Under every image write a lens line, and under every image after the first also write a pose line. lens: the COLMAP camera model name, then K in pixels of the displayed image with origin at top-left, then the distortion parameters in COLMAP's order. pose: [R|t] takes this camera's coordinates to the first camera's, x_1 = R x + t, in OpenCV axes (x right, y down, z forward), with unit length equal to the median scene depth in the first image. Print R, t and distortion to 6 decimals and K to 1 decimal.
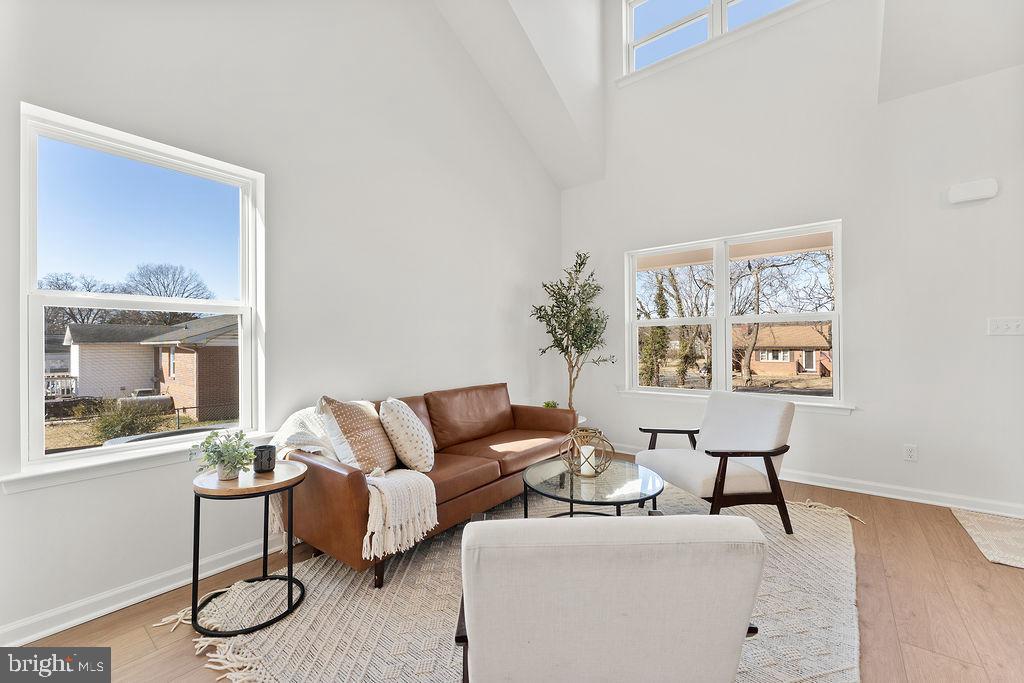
lens RADIAL K [[413.5, 0, 513.3], [0, 413.5, 342.4], [0, 0, 1]] dist [0.000372, -0.000312]
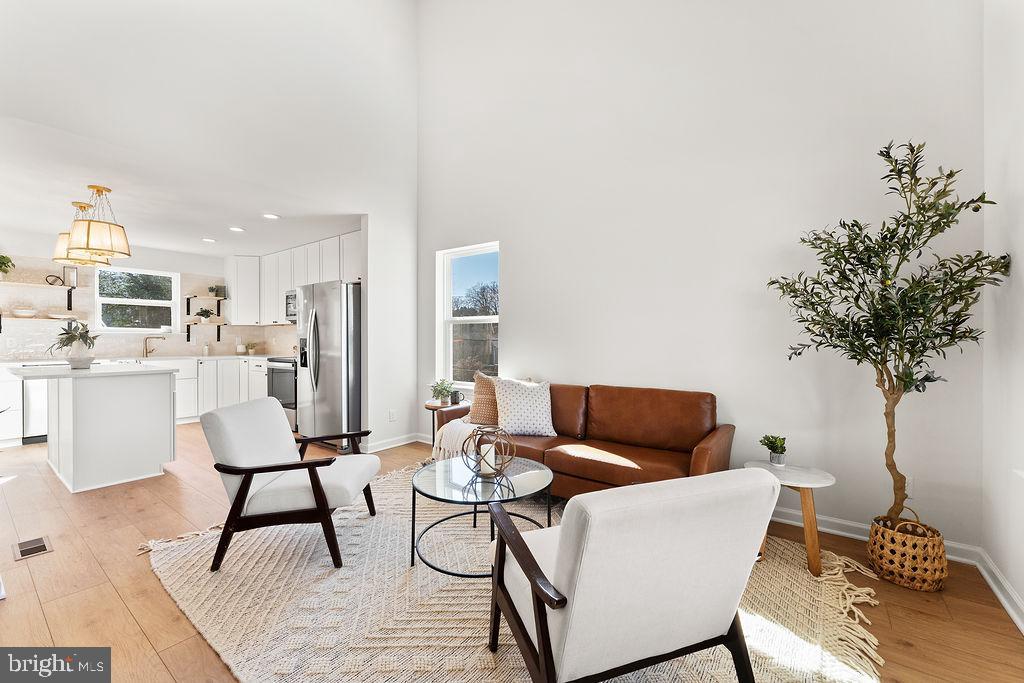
lens RADIAL K [[413.5, 0, 513.3], [0, 413.5, 342.4], [0, 0, 1]] dist [0.000372, -0.000312]
pose [[0.025117, 0.012871, -0.999602, 0.859362], [0.001806, 0.999915, 0.012920, -0.002065], [0.999683, -0.002130, 0.025092, 0.765925]]
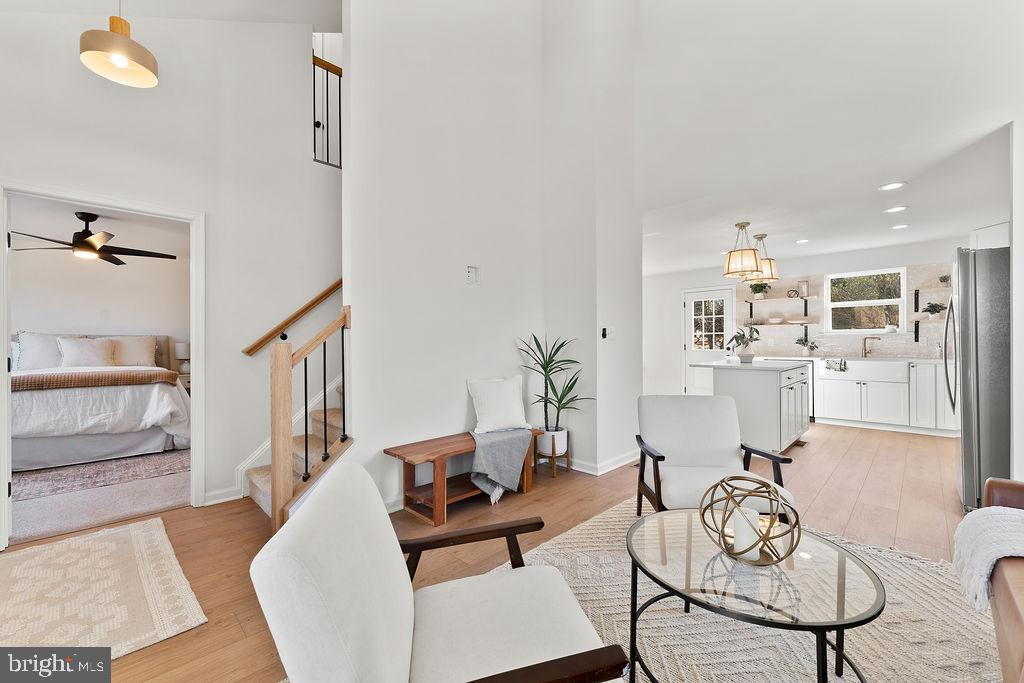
lens RADIAL K [[413.5, 0, 513.3], [0, 413.5, 342.4], [0, 0, 1]] dist [0.000372, -0.000312]
pose [[-0.992881, 0.012588, 0.118440, 0.326961], [0.012528, 0.999921, -0.001250, -0.000345], [-0.118446, 0.000243, -0.992960, 1.213447]]
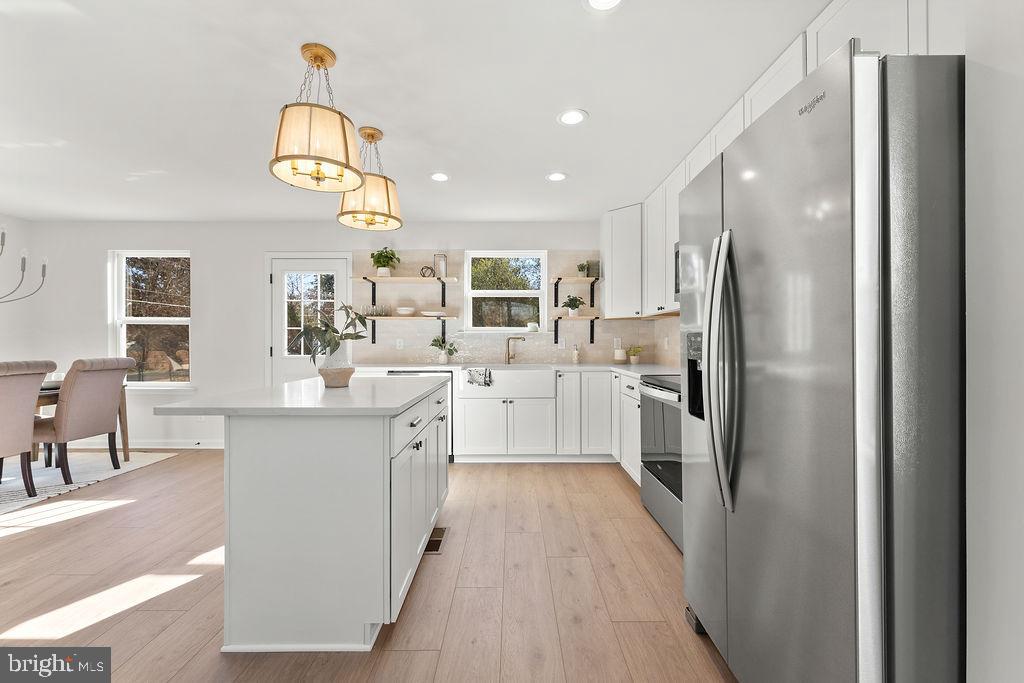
lens RADIAL K [[426.0, 0, 514.0], [0, 426.0, 341.8], [0, 0, 1]] dist [0.001269, 0.000185]
pose [[-0.787706, 0.003965, -0.616039, -0.152841], [0.006368, 0.999978, -0.001706, 0.011952], [0.616019, -0.005267, -0.787714, 0.322050]]
